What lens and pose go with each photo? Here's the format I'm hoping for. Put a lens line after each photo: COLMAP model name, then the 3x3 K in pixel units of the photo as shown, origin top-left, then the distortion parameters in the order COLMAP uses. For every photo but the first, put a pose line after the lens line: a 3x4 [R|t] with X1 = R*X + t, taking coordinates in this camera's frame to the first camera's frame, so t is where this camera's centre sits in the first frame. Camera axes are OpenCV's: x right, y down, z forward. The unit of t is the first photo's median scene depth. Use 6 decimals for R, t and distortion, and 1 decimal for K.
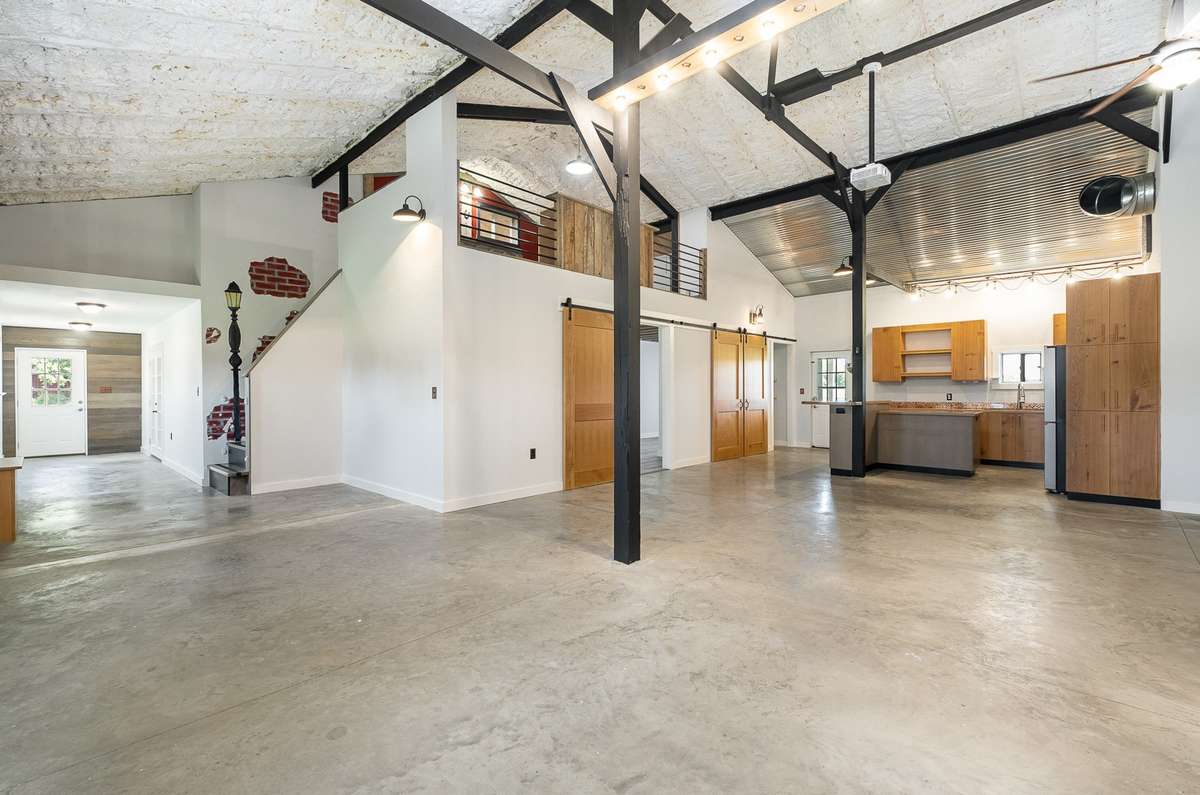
lens RADIAL K [[527.8, 0, 600.2], [0, 527.8, 389.1], [0, 0, 1]] dist [0.001393, -0.001663]
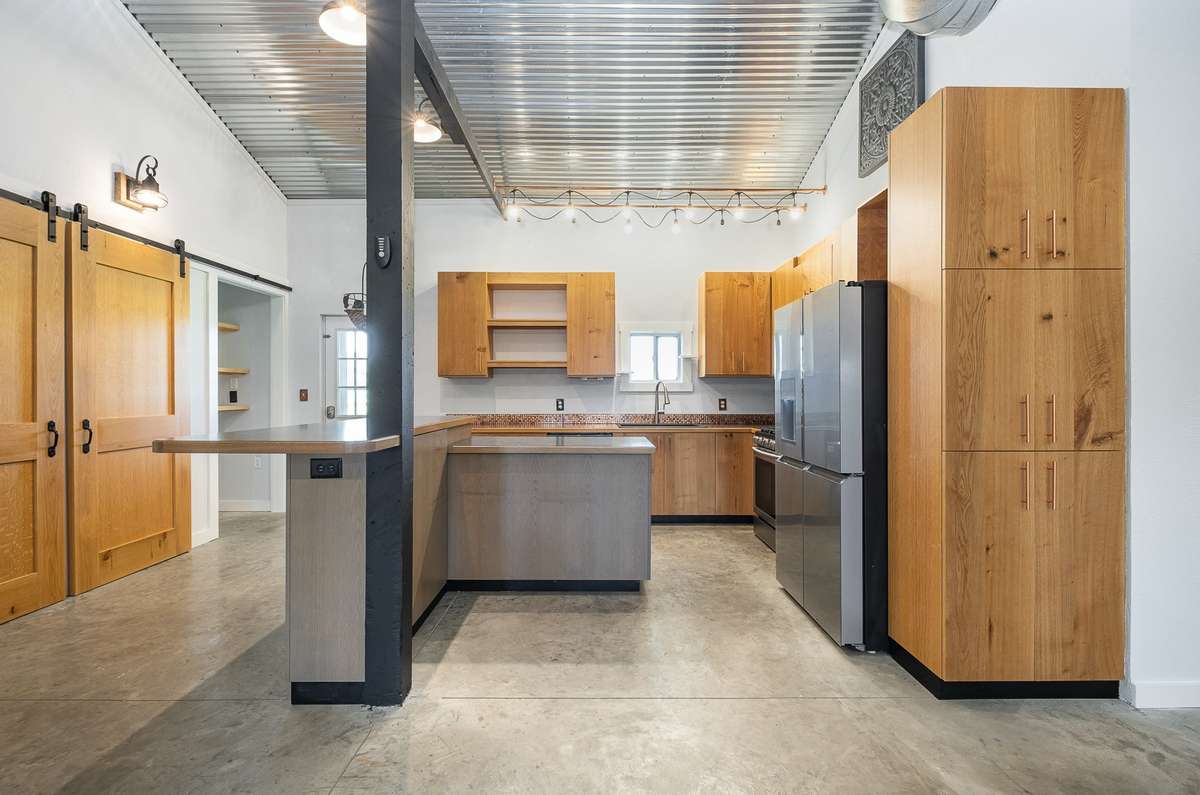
lens RADIAL K [[527.8, 0, 589.5], [0, 527.8, 393.0], [0, 0, 1]] dist [0.001393, -0.001663]
pose [[0.729741, 0.001289, 0.683722, 0.305116], [-0.002761, 0.999996, 0.001063, 0.001138], [-0.683718, -0.002664, 0.729742, 0.586978]]
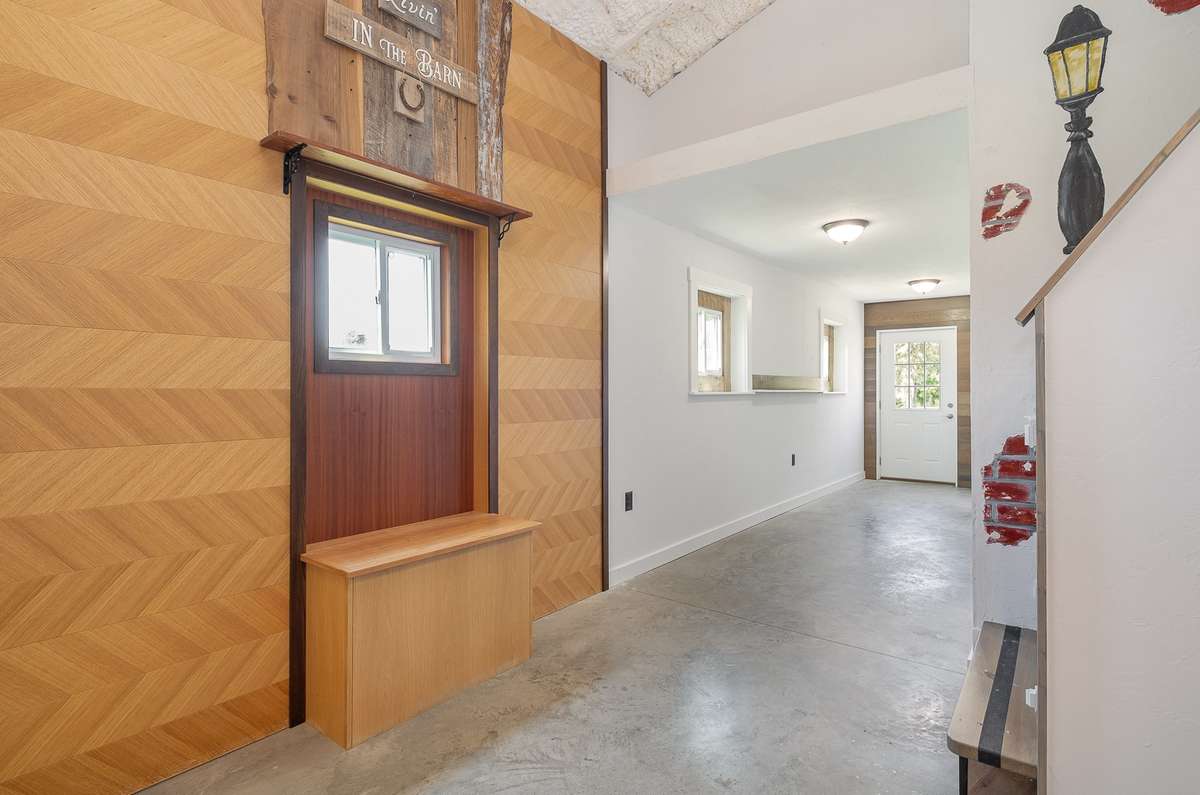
lens RADIAL K [[596.4, 0, 599.3], [0, 596.4, 391.8], [0, 0, 1]] dist [0.000212, 0.000012]
pose [[0.082359, 0.005988, -0.996585, -0.373475], [0.001537, 0.999980, 0.006136, 0.003090], [0.996602, -0.002037, 0.082348, 0.680102]]
